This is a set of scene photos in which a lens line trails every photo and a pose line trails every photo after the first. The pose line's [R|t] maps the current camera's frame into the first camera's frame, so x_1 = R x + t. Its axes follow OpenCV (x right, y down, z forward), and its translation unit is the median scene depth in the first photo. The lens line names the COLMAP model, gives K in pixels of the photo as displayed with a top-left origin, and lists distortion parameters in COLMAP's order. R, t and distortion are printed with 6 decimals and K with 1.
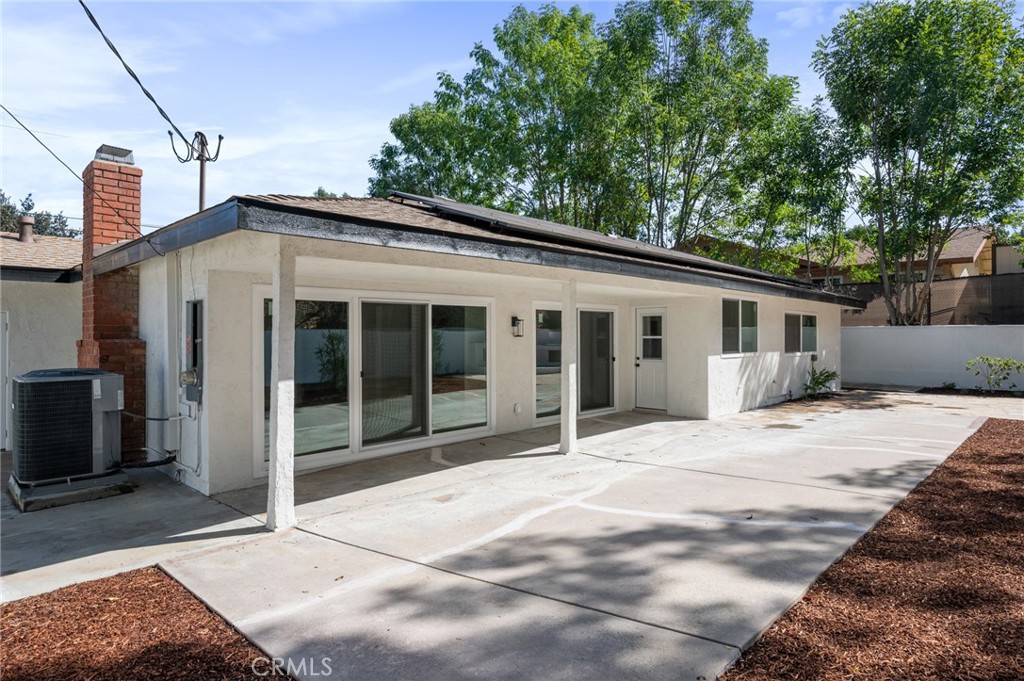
lens RADIAL K [[586.2, 0, 512.9], [0, 586.2, 332.2], [0, 0, 1]] dist [0.003962, 0.001988]
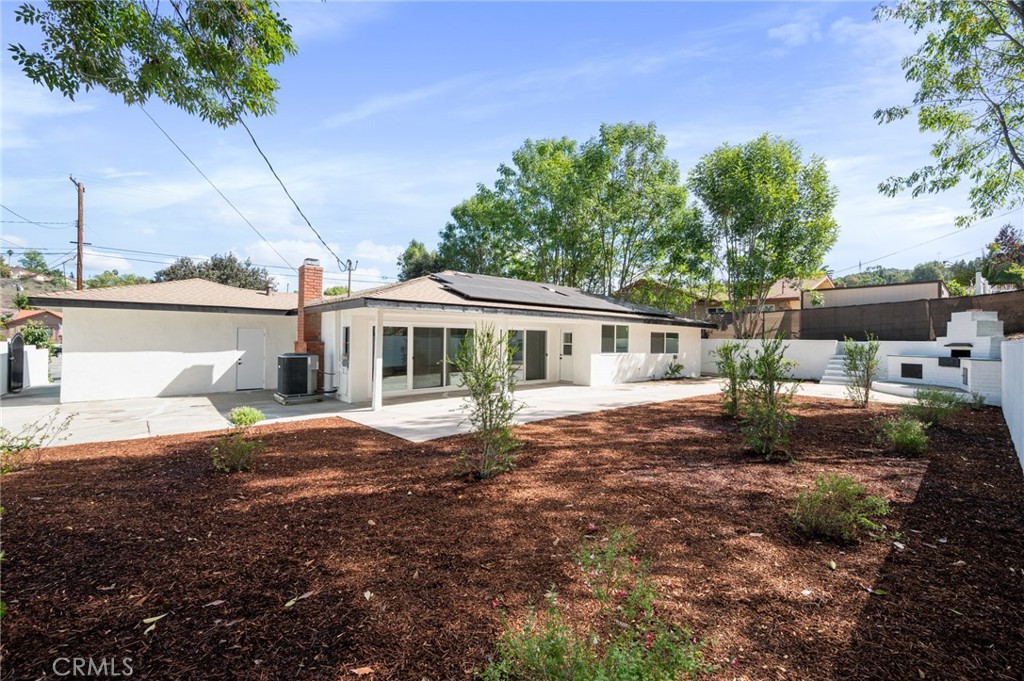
lens RADIAL K [[438.0, 0, 511.2], [0, 438.0, 339.3], [0, 0, 1]] dist [0.012503, -0.000152]
pose [[0.994581, 0.015714, -0.102767, 0.174485], [-0.015162, 0.999866, 0.006155, -0.010578], [0.102850, -0.004564, 0.994686, -0.391538]]
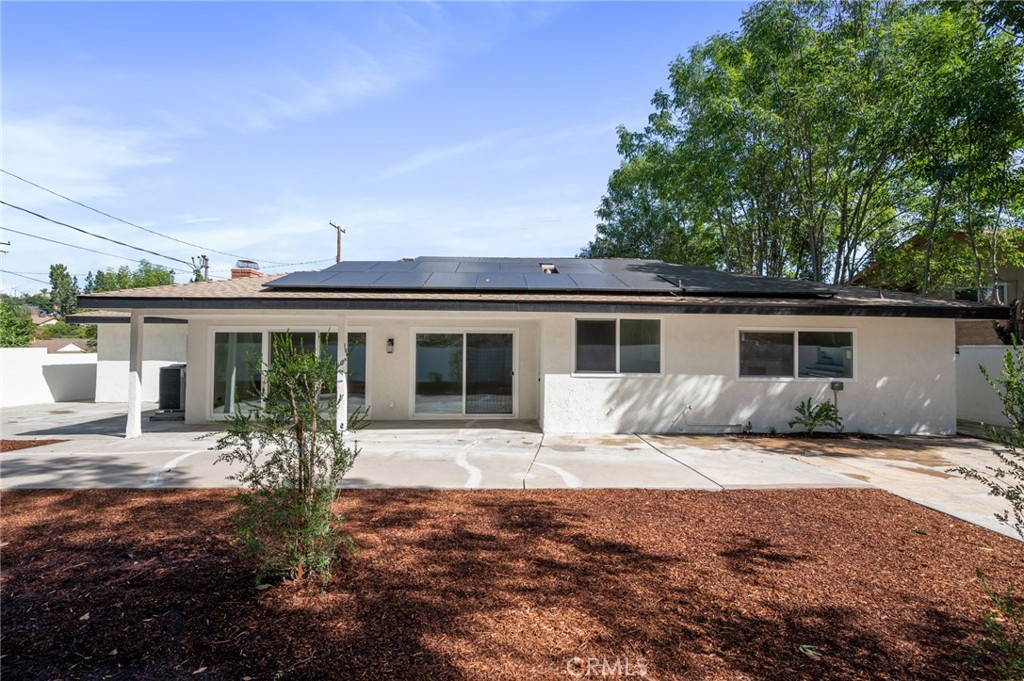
lens RADIAL K [[494.5, 0, 513.8], [0, 494.5, 348.6], [0, 0, 1]] dist [0.003242, 0.000233]
pose [[0.687716, 0.009206, -0.725922, 0.761834], [-0.006862, 0.999957, 0.006180, -0.008462], [0.725948, 0.000731, 0.687750, 0.268019]]
